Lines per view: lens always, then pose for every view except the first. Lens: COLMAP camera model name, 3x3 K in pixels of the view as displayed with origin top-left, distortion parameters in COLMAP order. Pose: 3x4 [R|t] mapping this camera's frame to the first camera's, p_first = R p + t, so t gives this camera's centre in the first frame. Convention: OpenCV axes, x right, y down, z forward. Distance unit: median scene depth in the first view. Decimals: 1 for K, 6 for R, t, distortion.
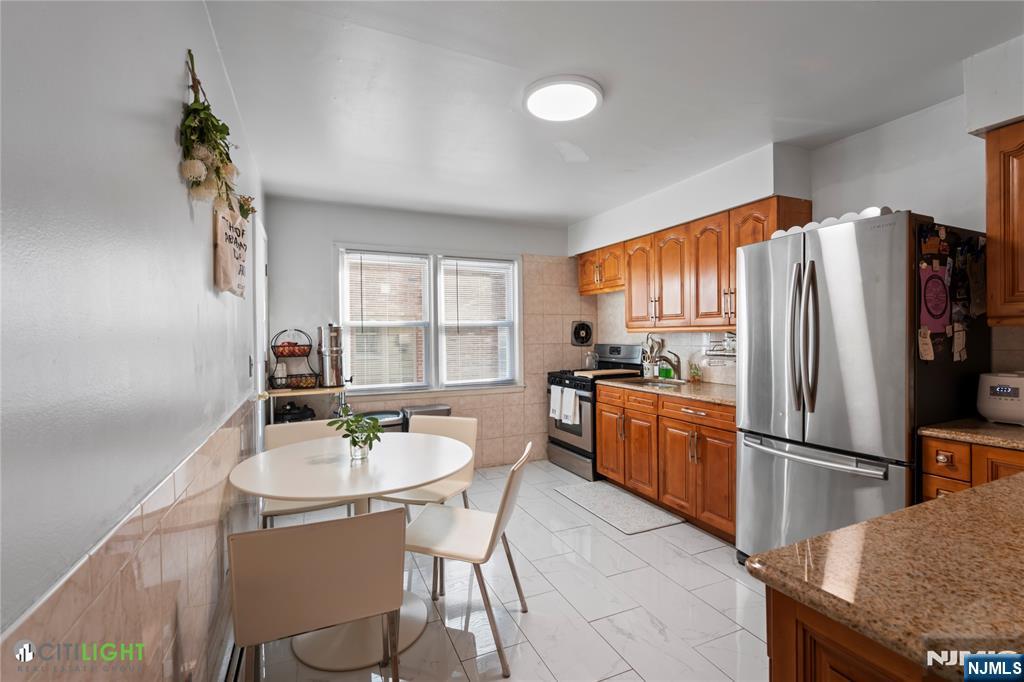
lens RADIAL K [[462.4, 0, 511.9], [0, 462.4, 337.2], [0, 0, 1]] dist [-0.002466, -0.000282]
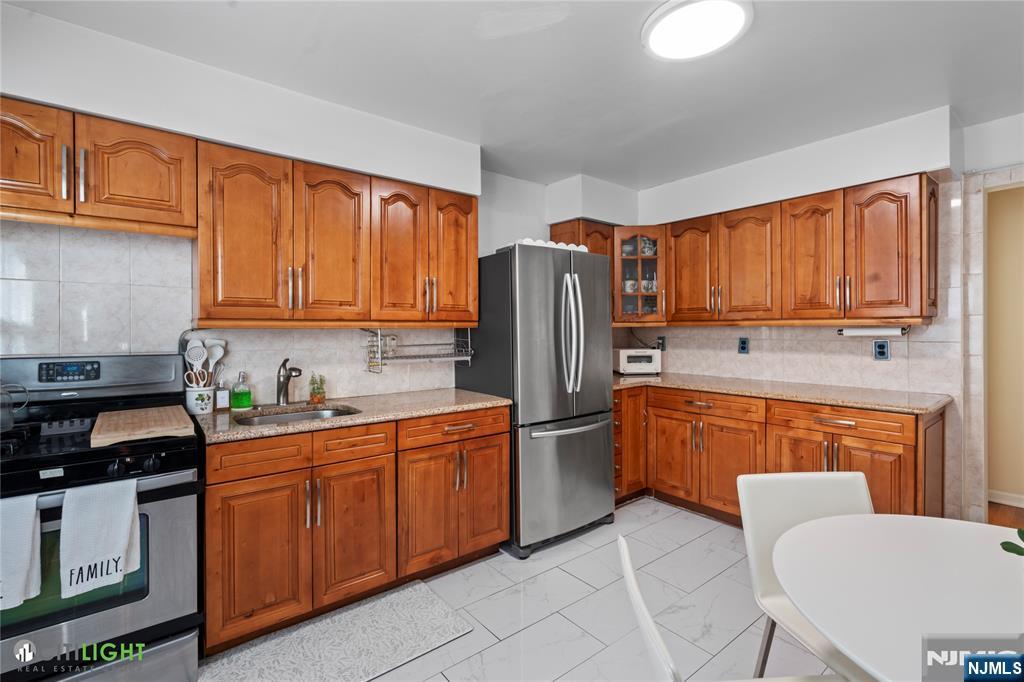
lens RADIAL K [[462.4, 0, 509.7], [0, 462.4, 336.6], [0, 0, 1]] dist [-0.002466, -0.000282]
pose [[-0.251830, -0.000247, 0.967771, -0.302122], [0.014088, 0.999893, 0.003921, 0.002622], [-0.967669, 0.014622, -0.251800, 0.824727]]
